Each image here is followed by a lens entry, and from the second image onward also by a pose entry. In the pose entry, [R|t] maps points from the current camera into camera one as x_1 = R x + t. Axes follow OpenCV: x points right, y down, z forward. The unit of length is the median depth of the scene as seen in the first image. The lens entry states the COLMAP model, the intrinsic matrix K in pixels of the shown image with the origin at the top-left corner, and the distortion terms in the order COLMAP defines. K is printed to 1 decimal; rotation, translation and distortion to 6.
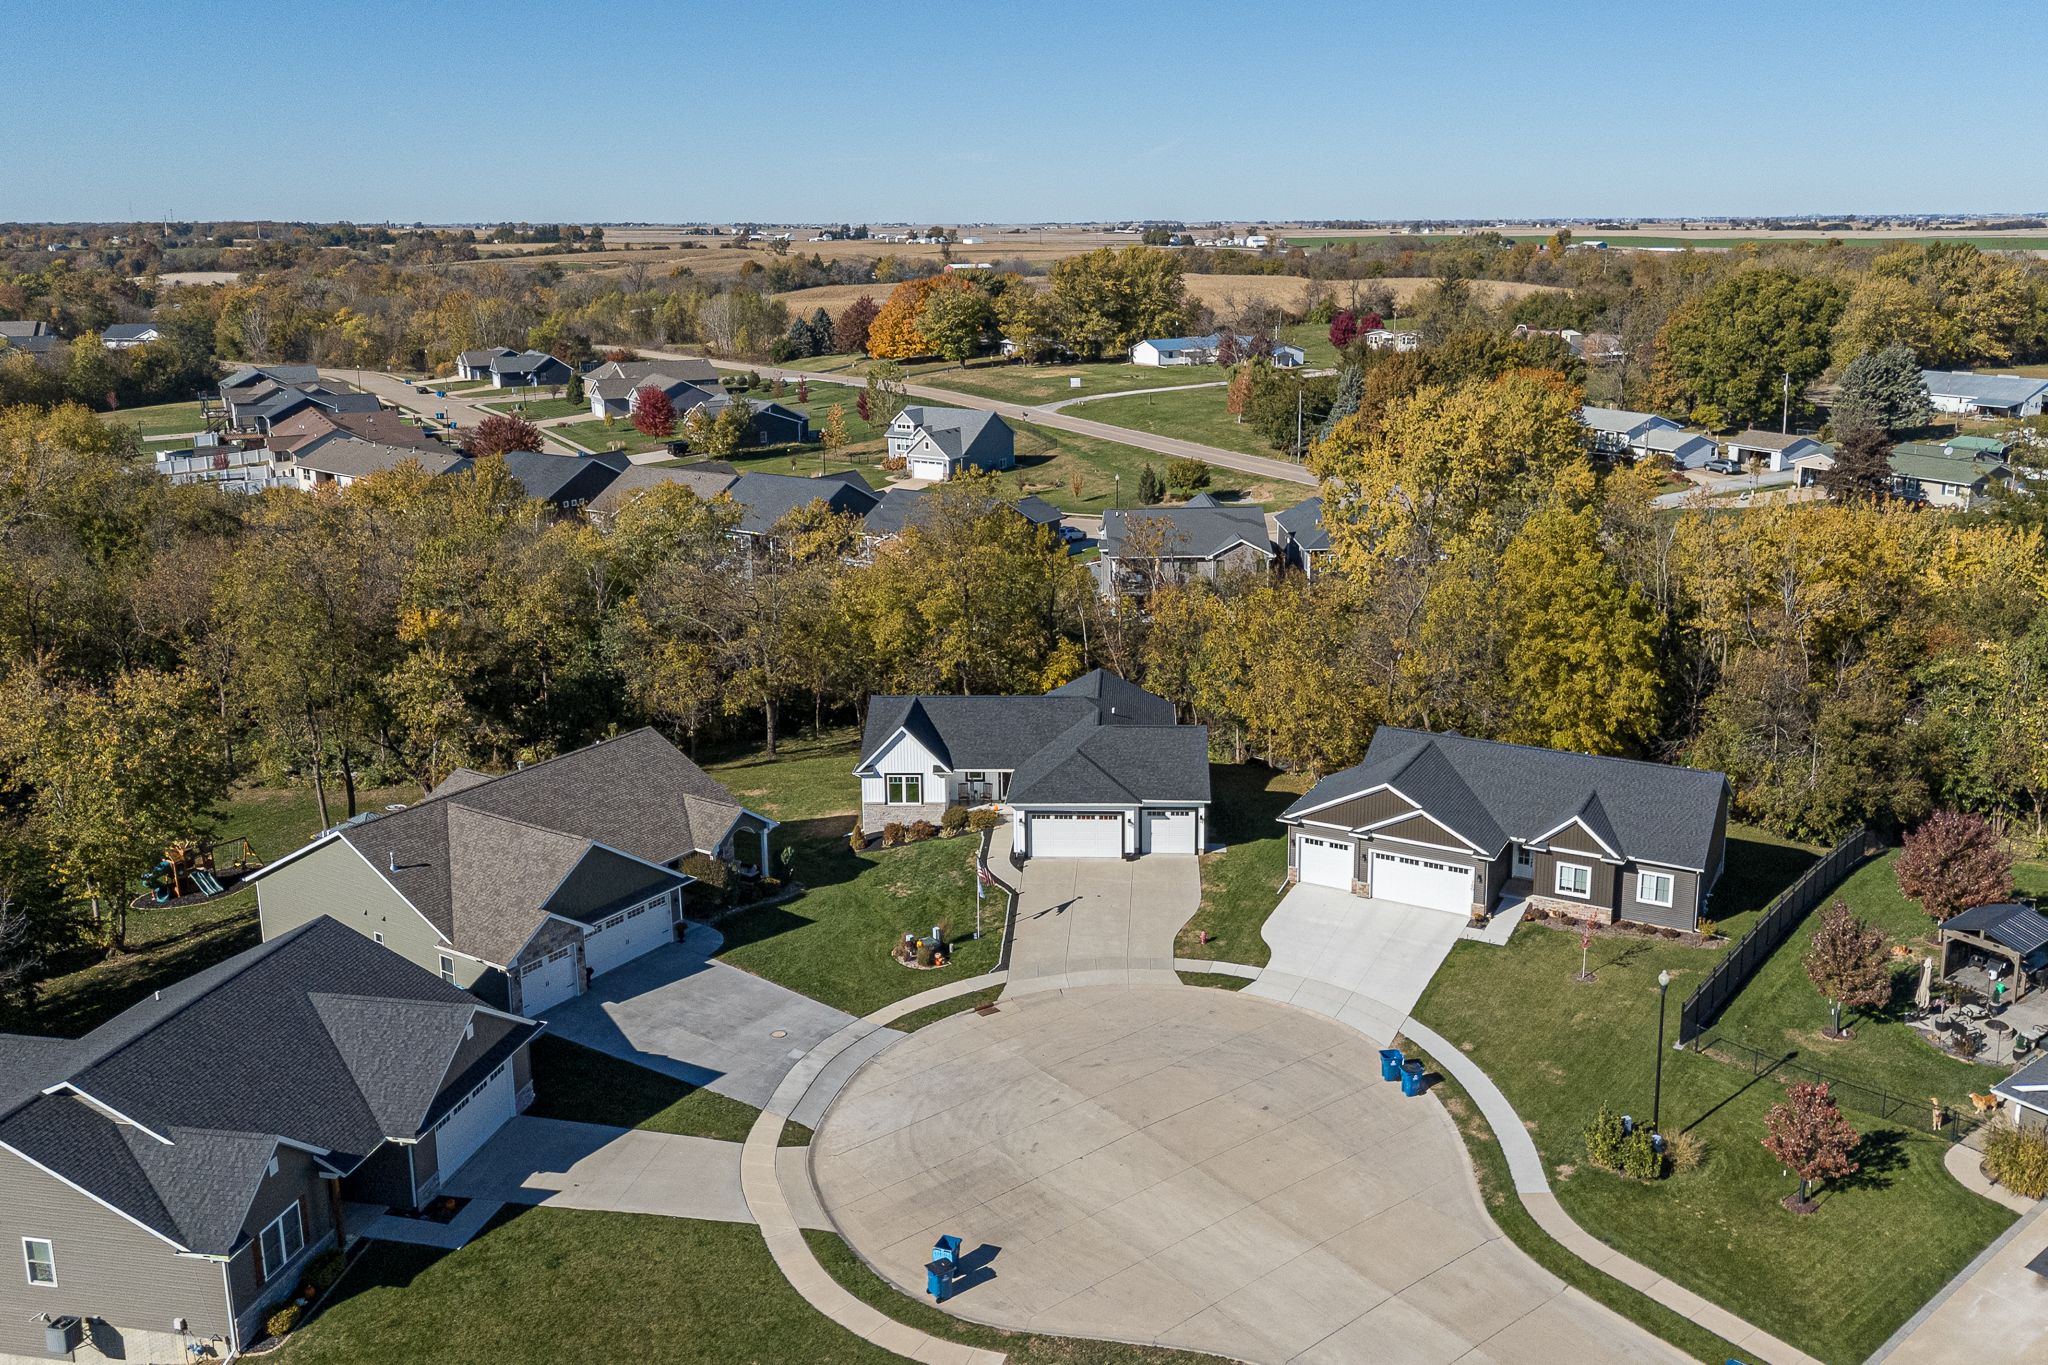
lens RADIAL K [[1550.3, 0, 1071.3], [0, 1550.3, 677.2], [0, 0, 1]] dist [0.022737, -0.000194]
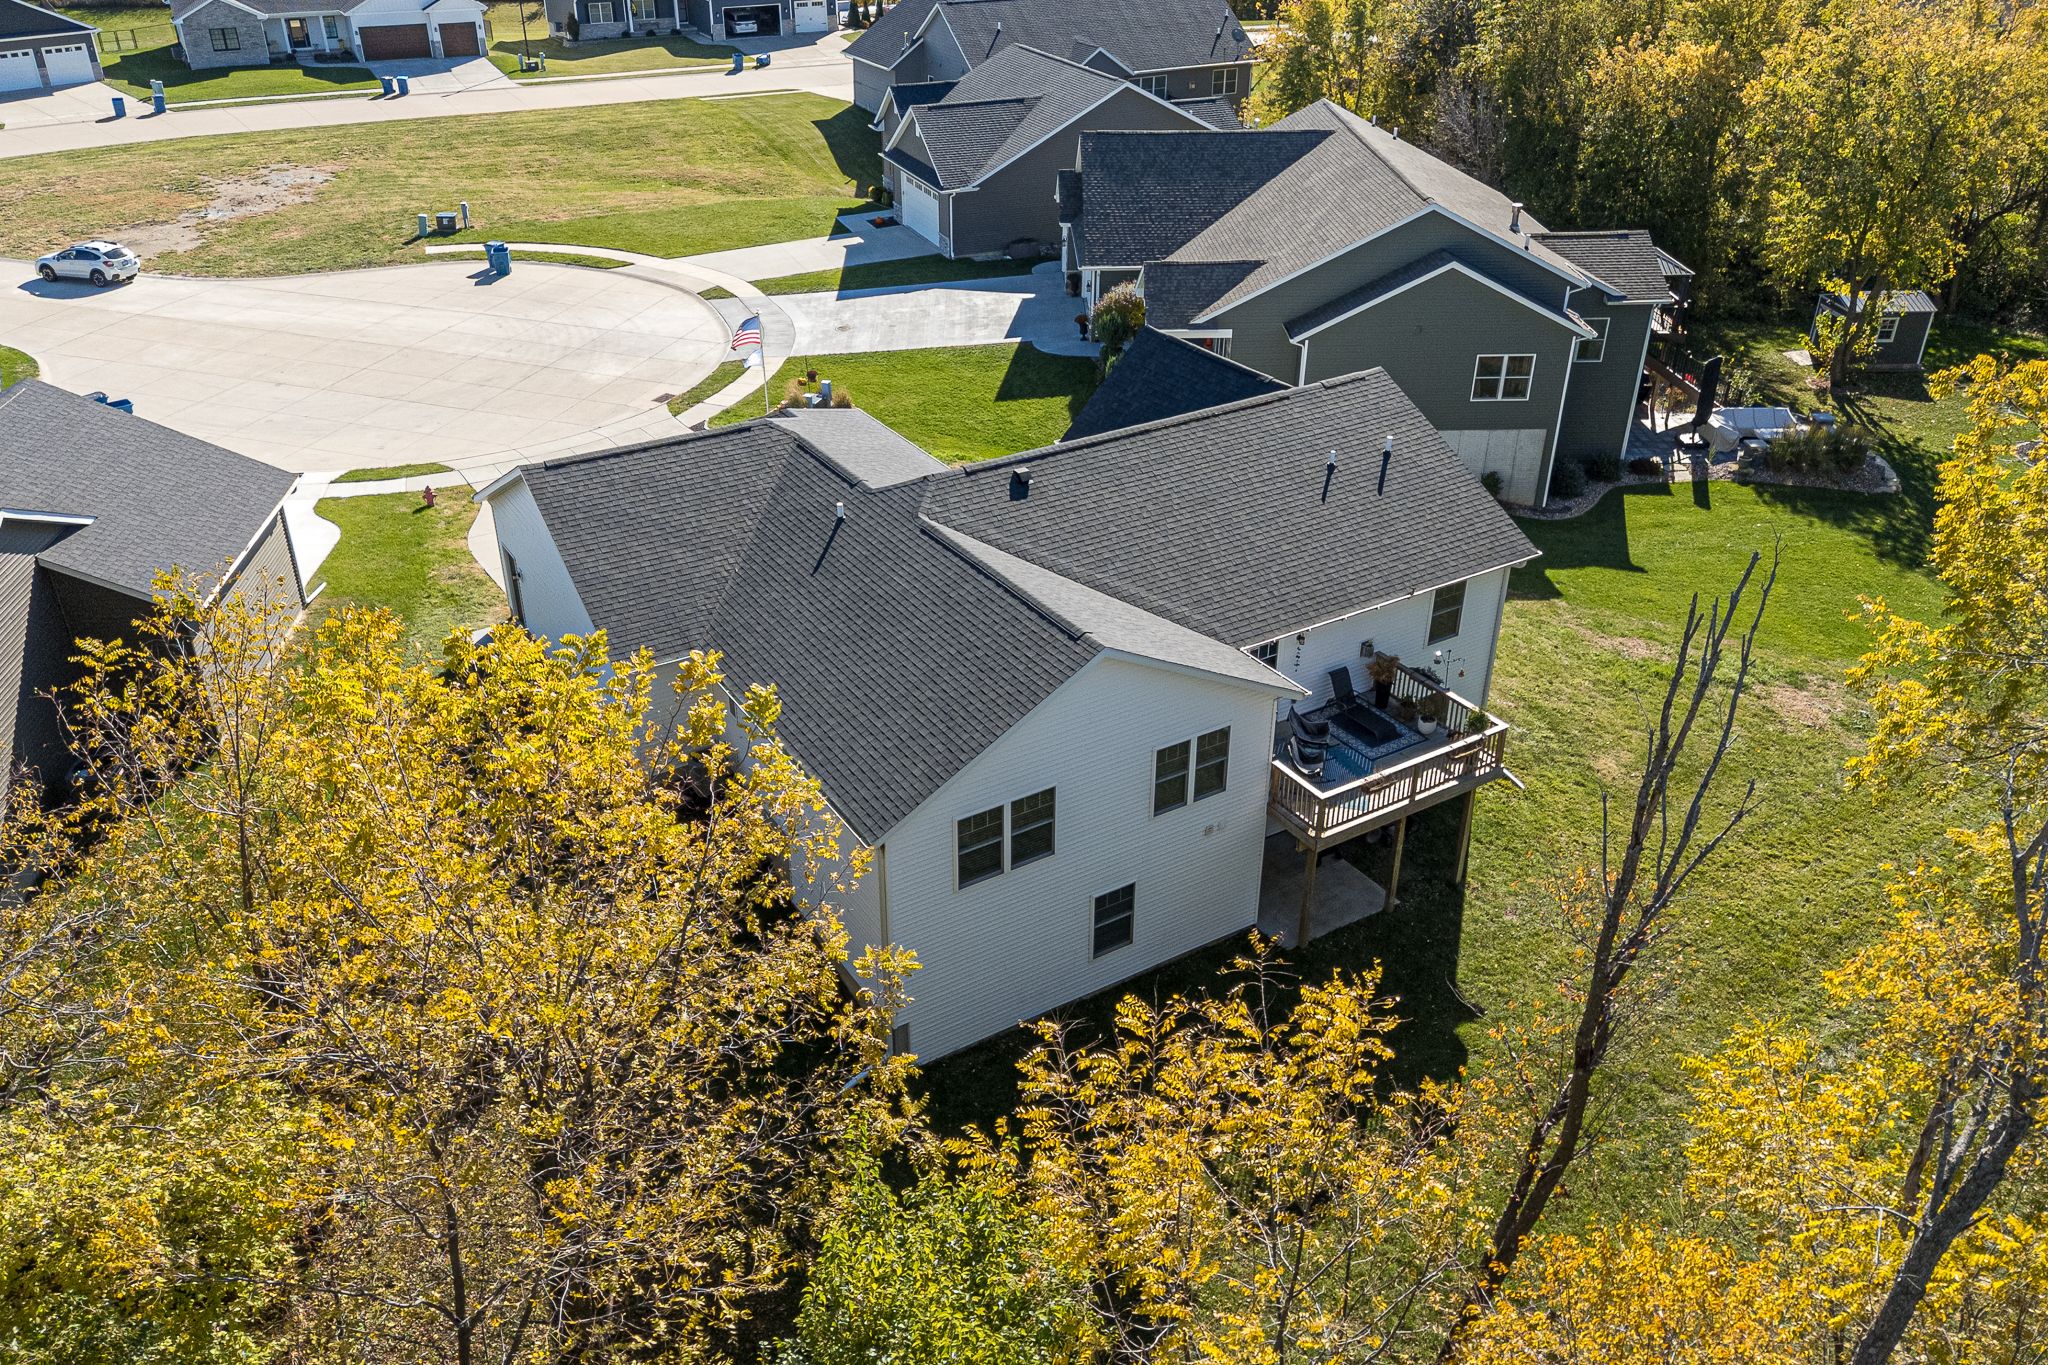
lens RADIAL K [[1553.8, 0, 986.8], [0, 1553.8, 681.1], [0, 0, 1]] dist [0.086347, -0.098597]
pose [[-0.833809, 0.282859, -0.474081, 0.199831], [-0.145565, 0.715719, 0.683050, -0.222597], [0.532515, 0.638543, -0.555599, 1.385788]]
